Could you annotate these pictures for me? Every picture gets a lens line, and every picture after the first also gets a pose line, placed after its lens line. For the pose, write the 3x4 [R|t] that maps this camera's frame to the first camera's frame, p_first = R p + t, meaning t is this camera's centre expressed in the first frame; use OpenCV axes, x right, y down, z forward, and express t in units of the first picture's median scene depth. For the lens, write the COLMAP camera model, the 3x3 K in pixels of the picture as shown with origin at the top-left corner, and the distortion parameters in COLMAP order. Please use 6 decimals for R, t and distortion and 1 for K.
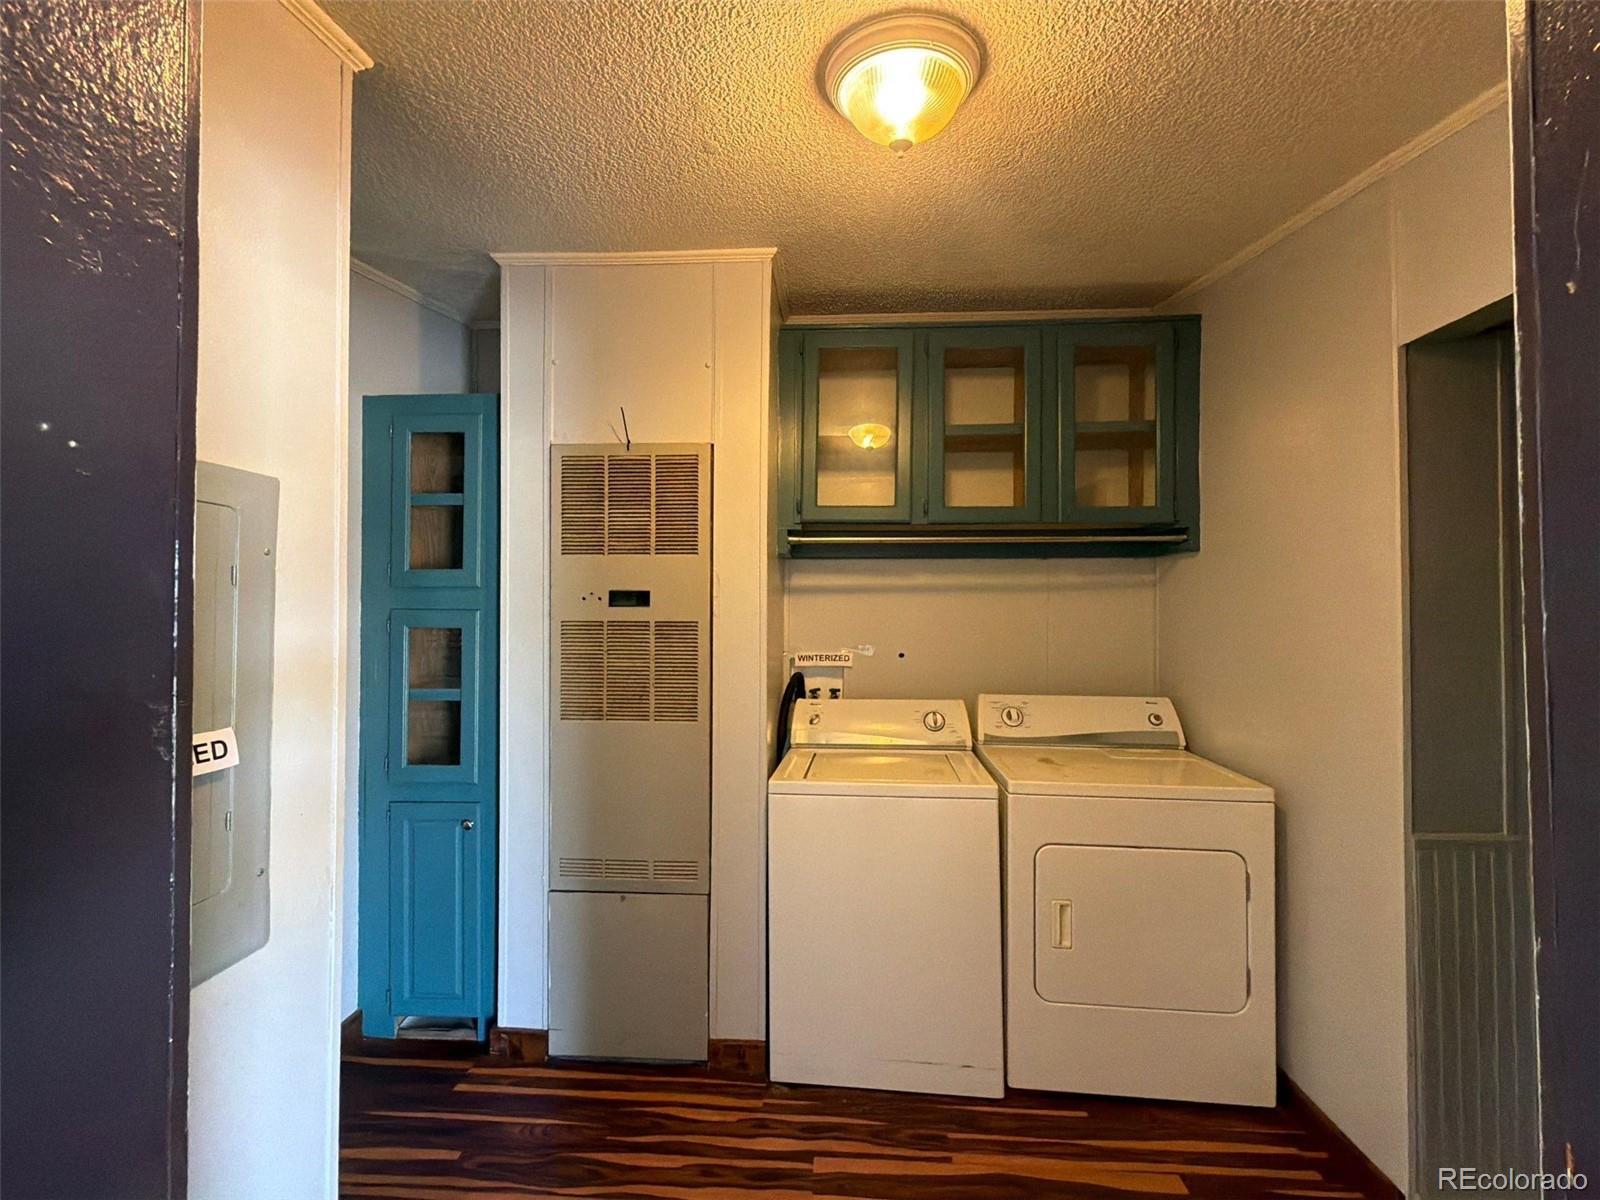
lens RADIAL K [[638.9, 0, 799.0], [0, 638.9, 601.1], [0, 0, 1]] dist [-0.001319, 0.000030]
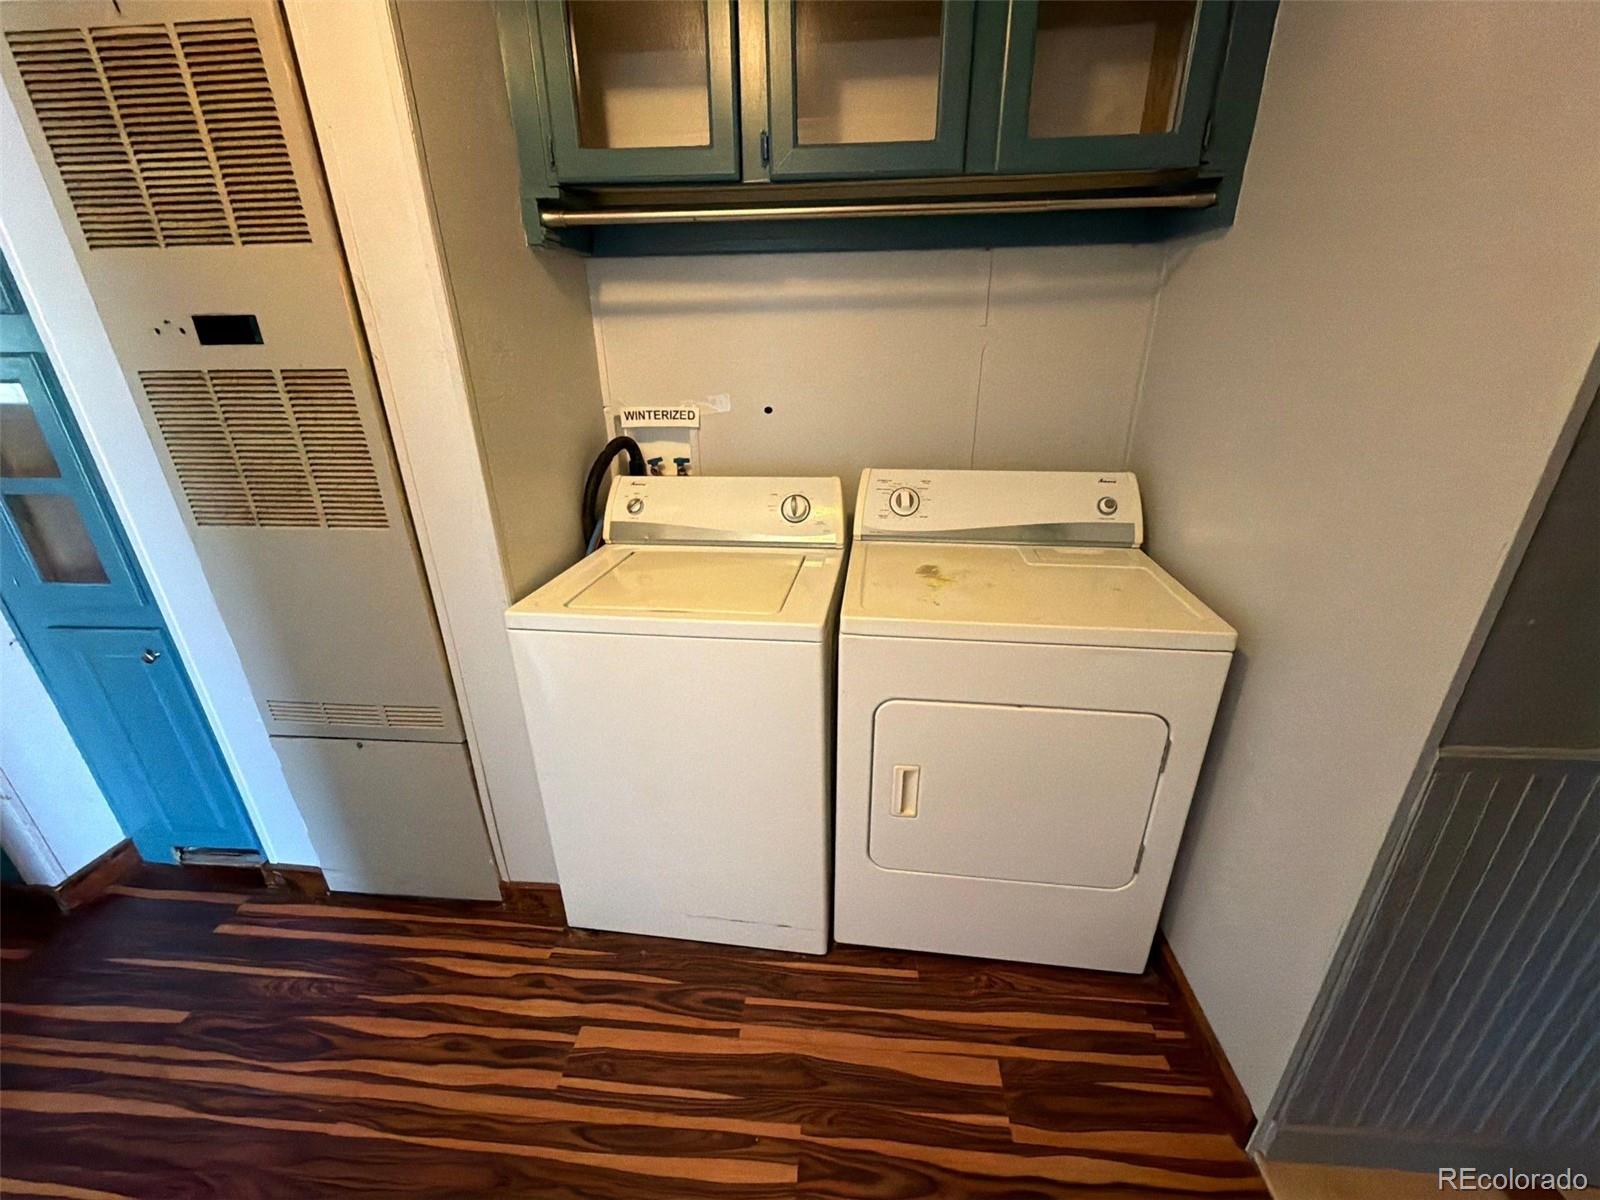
lens RADIAL K [[638.9, 0, 799.0], [0, 638.9, 601.1], [0, 0, 1]] dist [-0.001319, 0.000030]
pose [[0.999465, -0.001254, -0.032683, 0.288702], [0.014139, 0.917635, 0.397172, -0.000553], [0.029493, -0.397421, 0.917162, 0.366568]]
